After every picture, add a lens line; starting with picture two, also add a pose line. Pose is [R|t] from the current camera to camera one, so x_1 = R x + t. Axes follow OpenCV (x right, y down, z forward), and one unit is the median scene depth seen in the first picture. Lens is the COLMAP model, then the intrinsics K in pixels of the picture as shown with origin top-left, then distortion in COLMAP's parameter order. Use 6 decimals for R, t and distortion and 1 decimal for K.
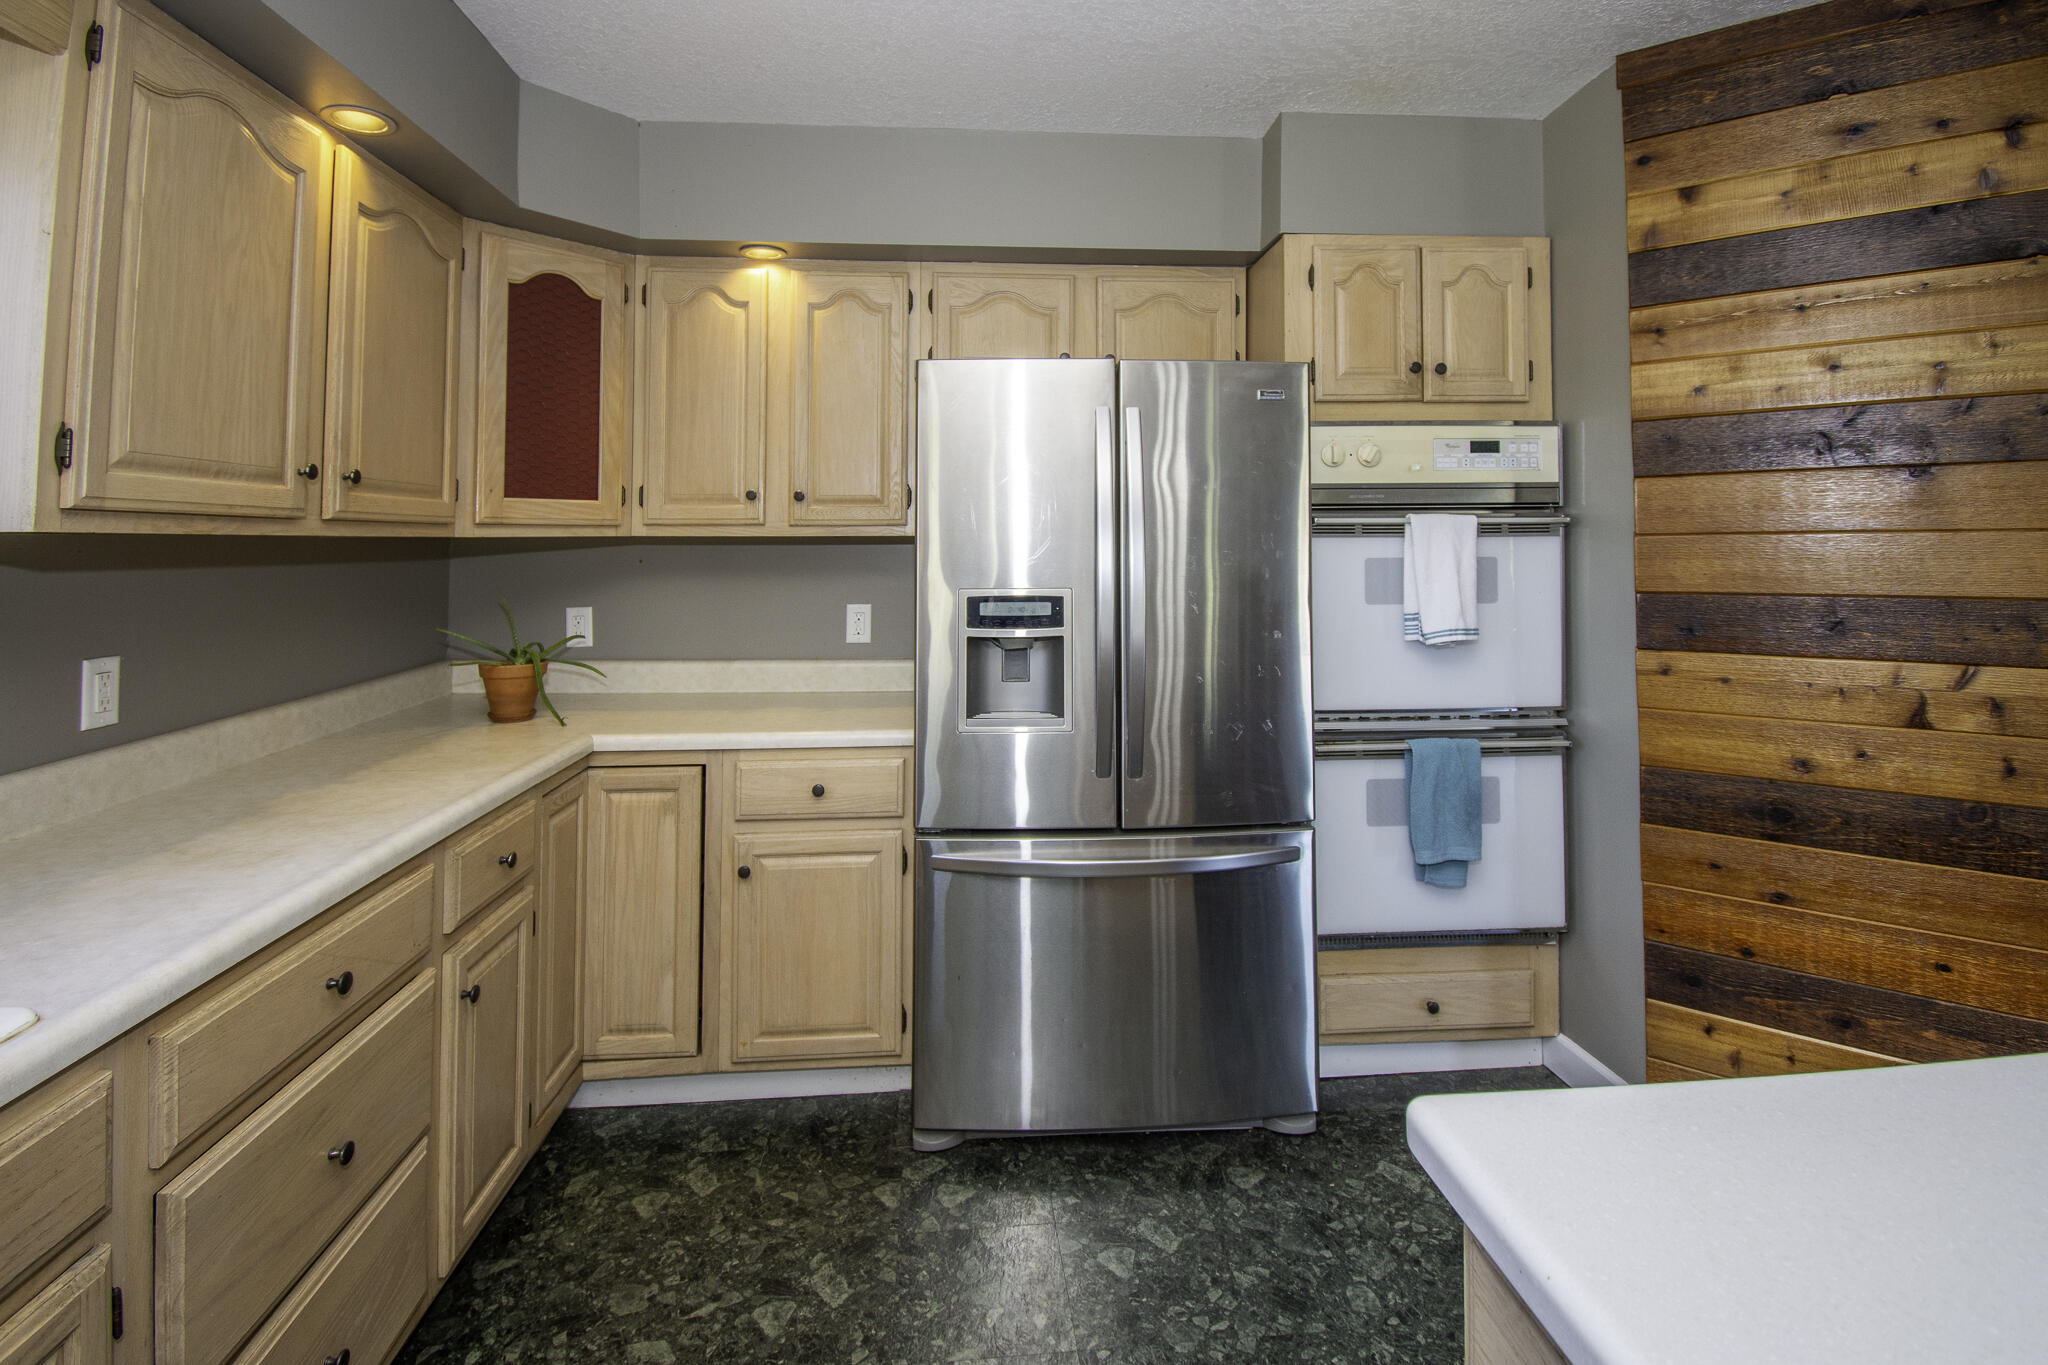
lens RADIAL K [[953.5, 0, 1024.6], [0, 953.5, 519.1], [0, 0, 1]] dist [-0.002921, -0.000448]
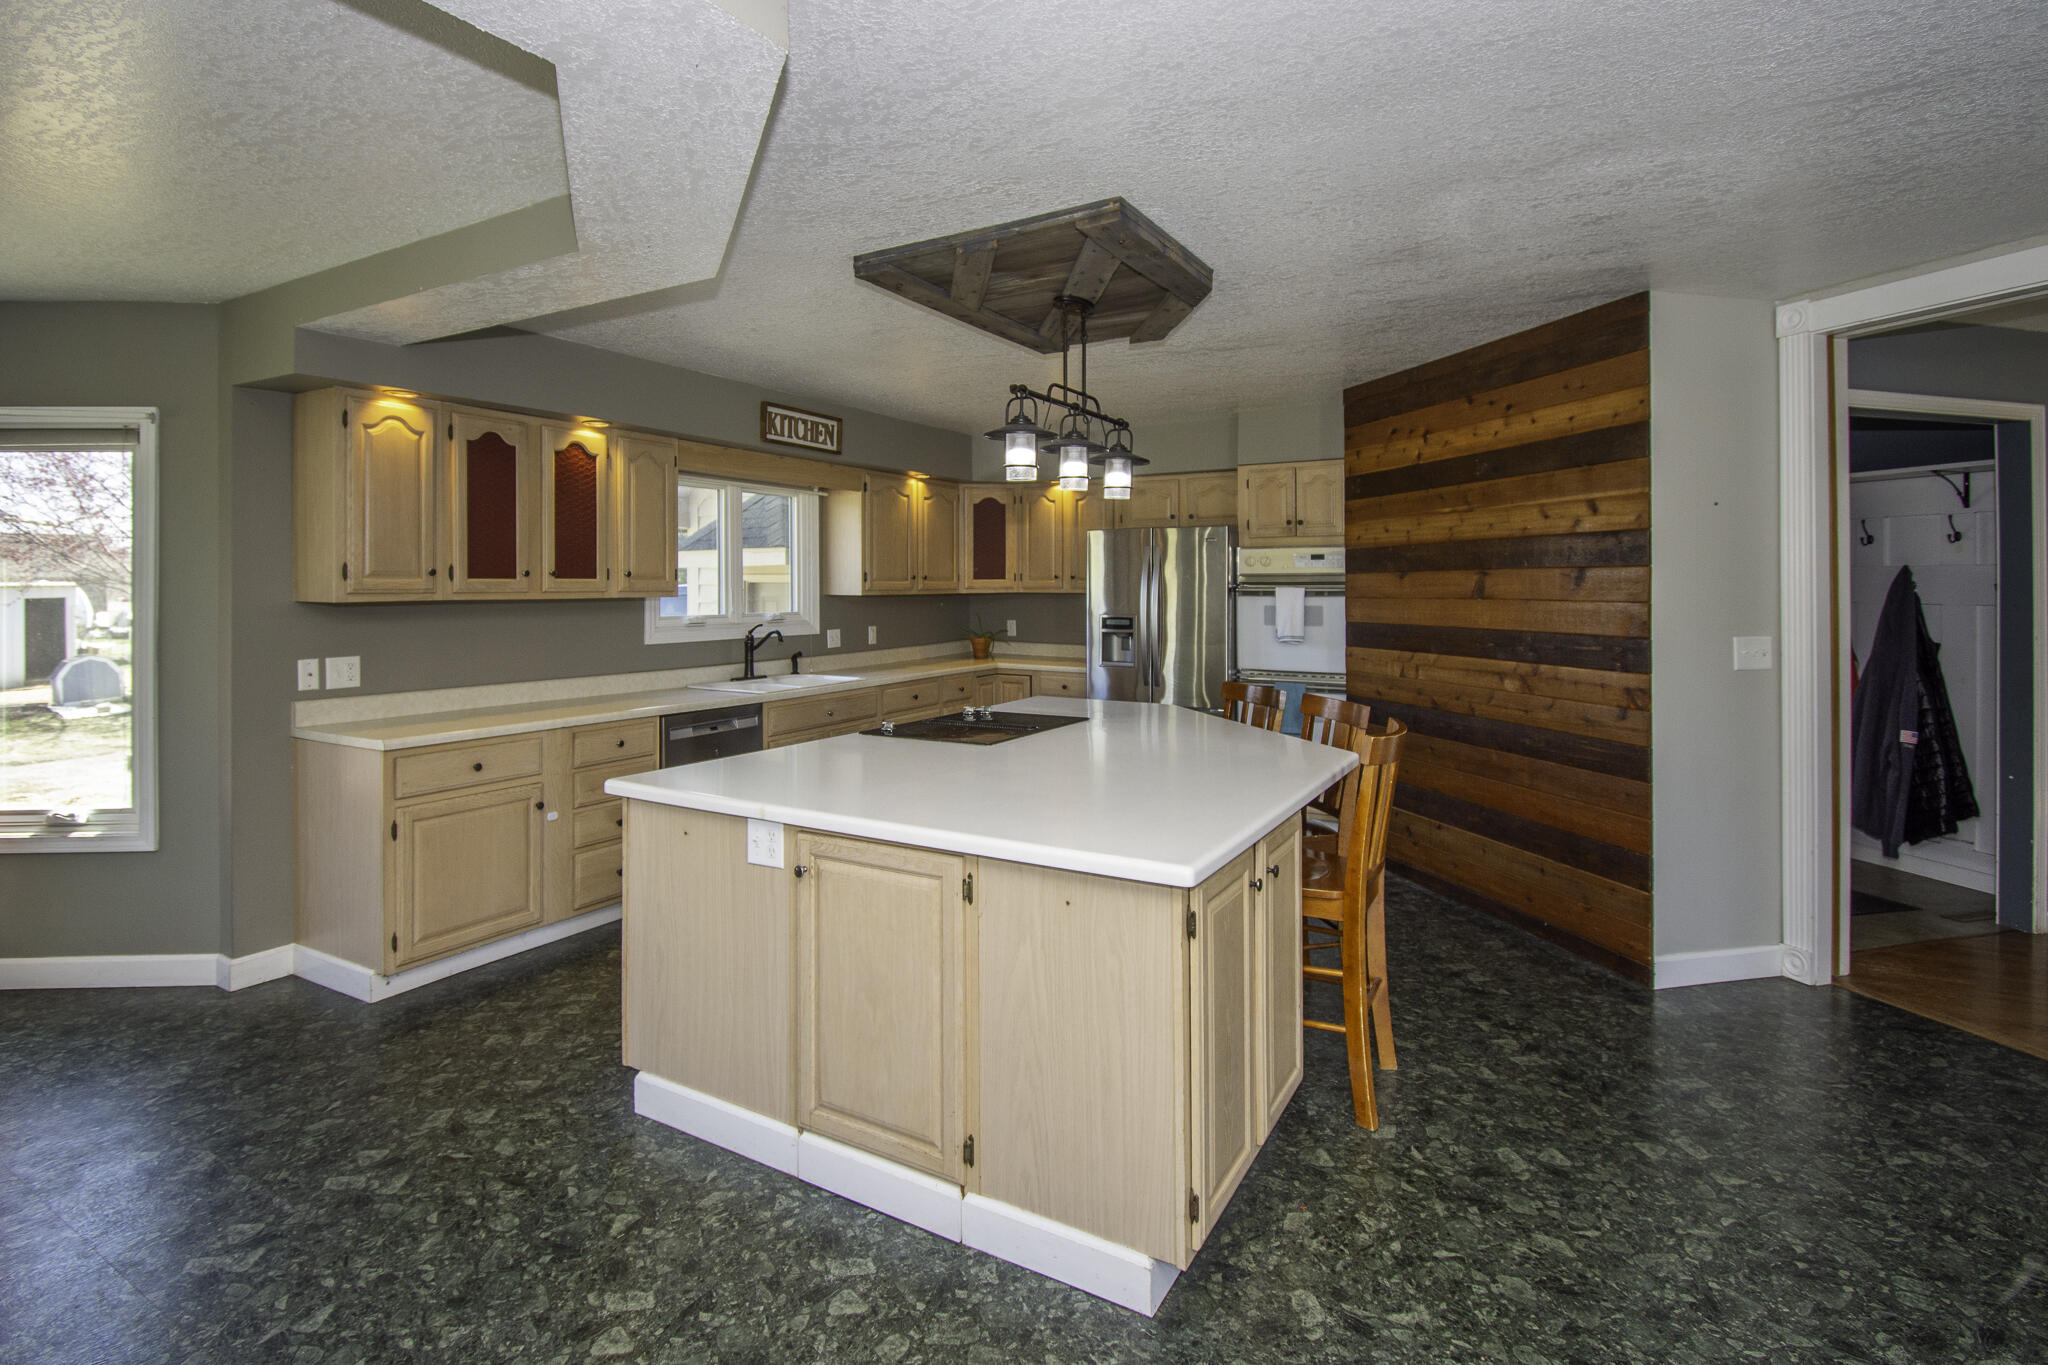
lens RADIAL K [[1014.0, 0, 1017.5], [0, 1014.0, 614.8], [0, 0, 1]] dist [0.012177, -0.020287]
pose [[0.816395, 0.020618, -0.577126, 1.320460], [0.017216, 0.998049, 0.060009, -0.097598], [0.577238, -0.058926, 0.814447, -1.406674]]
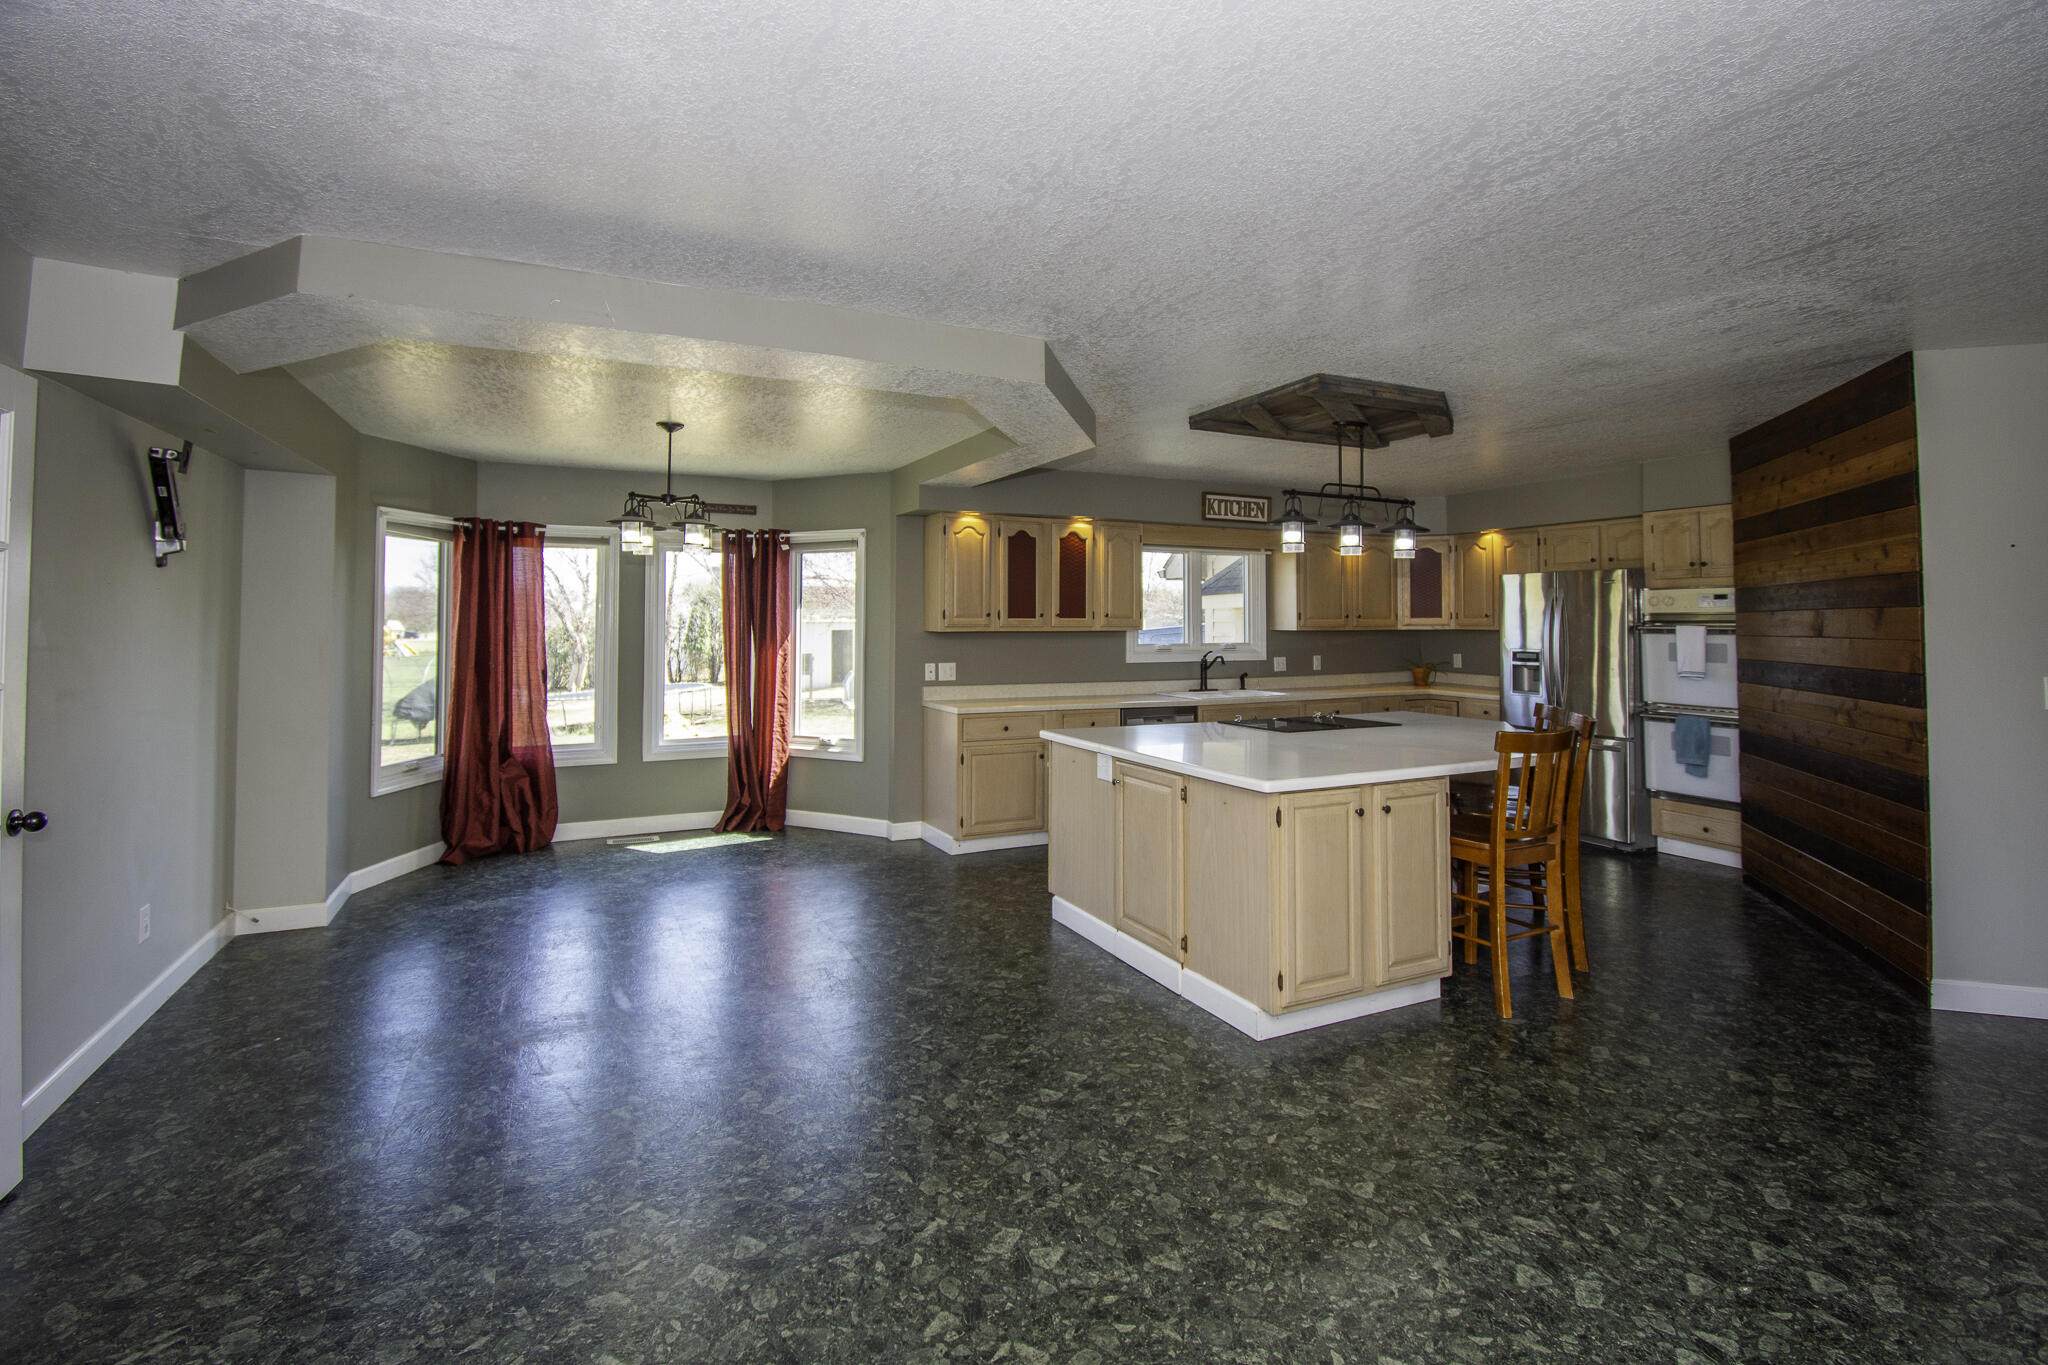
lens RADIAL K [[950.3, 0, 1040.1], [0, 950.3, 642.2], [0, 0, 1]] dist [-0.026816, -0.000679]
pose [[0.379426, 0.023666, -0.924919, 2.035775], [0.029313, 0.998864, 0.037583, -0.102059], [0.924758, -0.041372, 0.378301, -1.473952]]
